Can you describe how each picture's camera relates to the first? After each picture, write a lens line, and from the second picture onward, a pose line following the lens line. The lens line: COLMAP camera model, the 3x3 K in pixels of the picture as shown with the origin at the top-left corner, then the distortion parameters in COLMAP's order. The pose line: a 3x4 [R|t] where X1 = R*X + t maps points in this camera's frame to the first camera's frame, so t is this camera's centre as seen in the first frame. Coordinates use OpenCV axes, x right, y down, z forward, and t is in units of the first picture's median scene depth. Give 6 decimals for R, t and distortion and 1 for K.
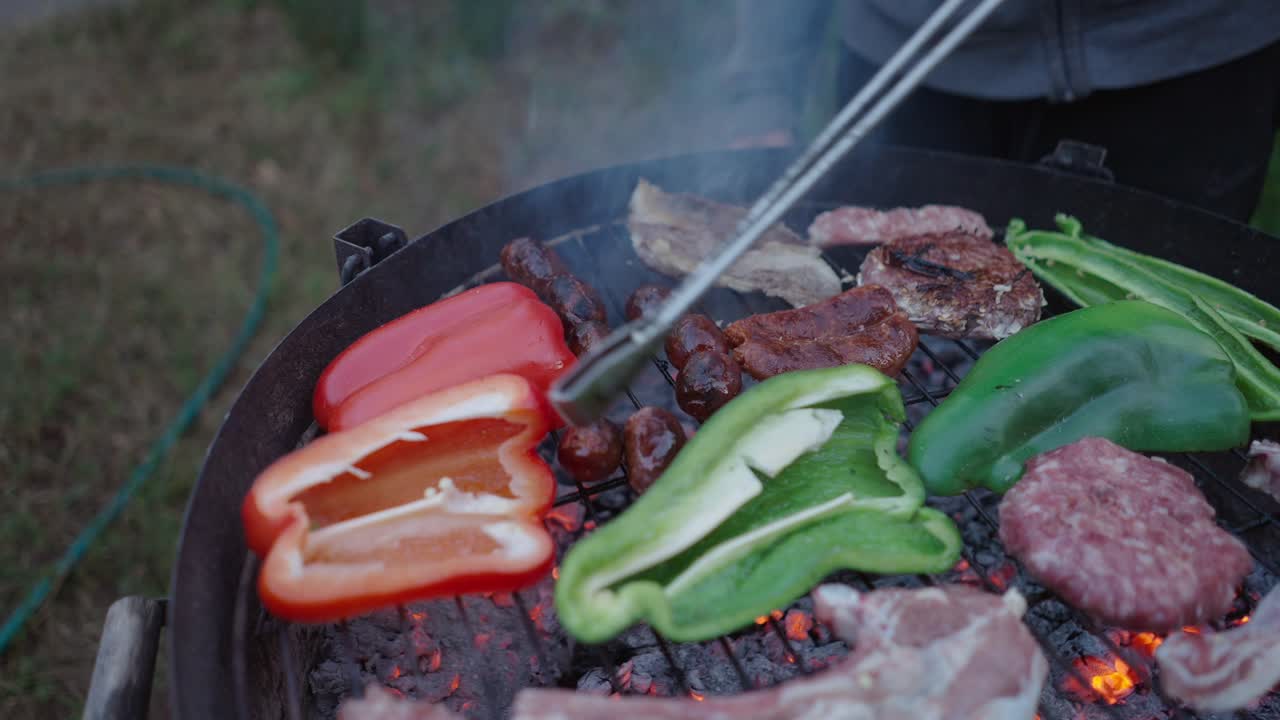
lens RADIAL K [[1044.9, 0, 640.0], [0, 1044.9, 360.0], [0, 0, 1]] dist [-0.008874, 0.013412]
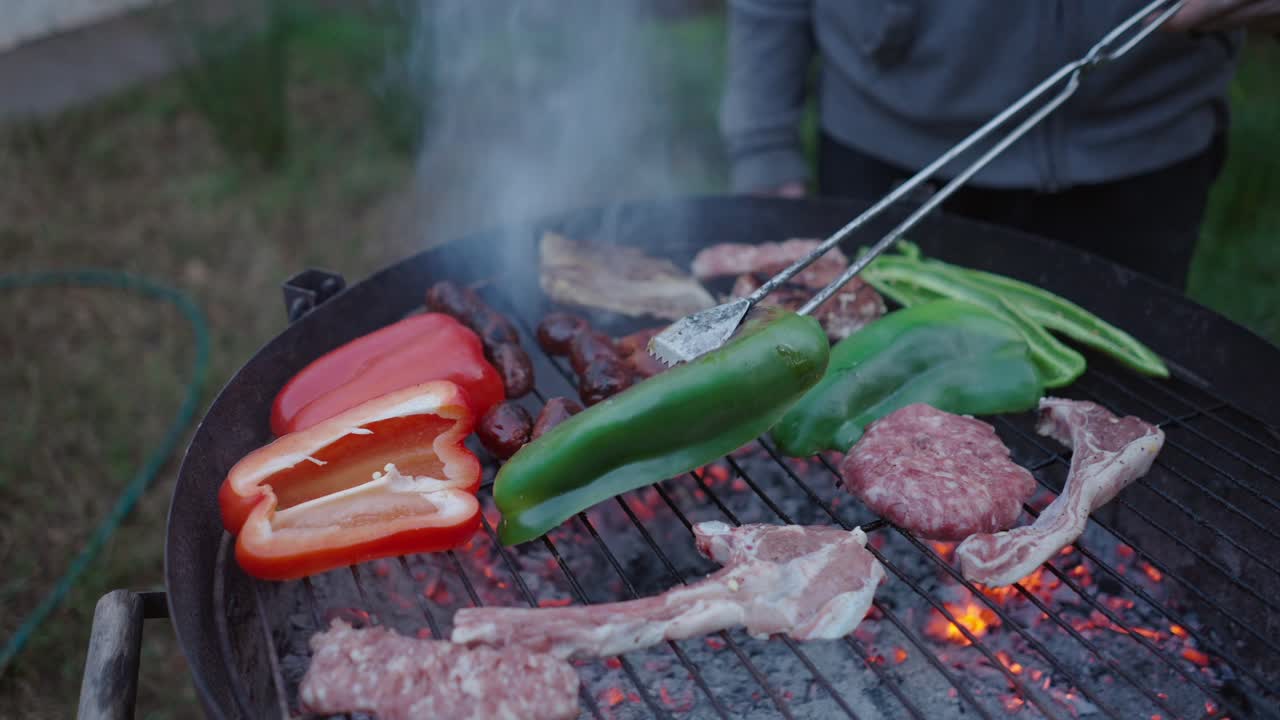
lens RADIAL K [[1022.2, 0, 640.0], [0, 1022.2, 360.0], [0, 0, 1]] dist [0.006284, 0.001513]
pose [[0.995955, -0.055998, 0.070271, 0.025032], [0.061409, 0.995110, -0.077367, 0.097181], [-0.065595, 0.081369, 0.994523, -0.191717]]
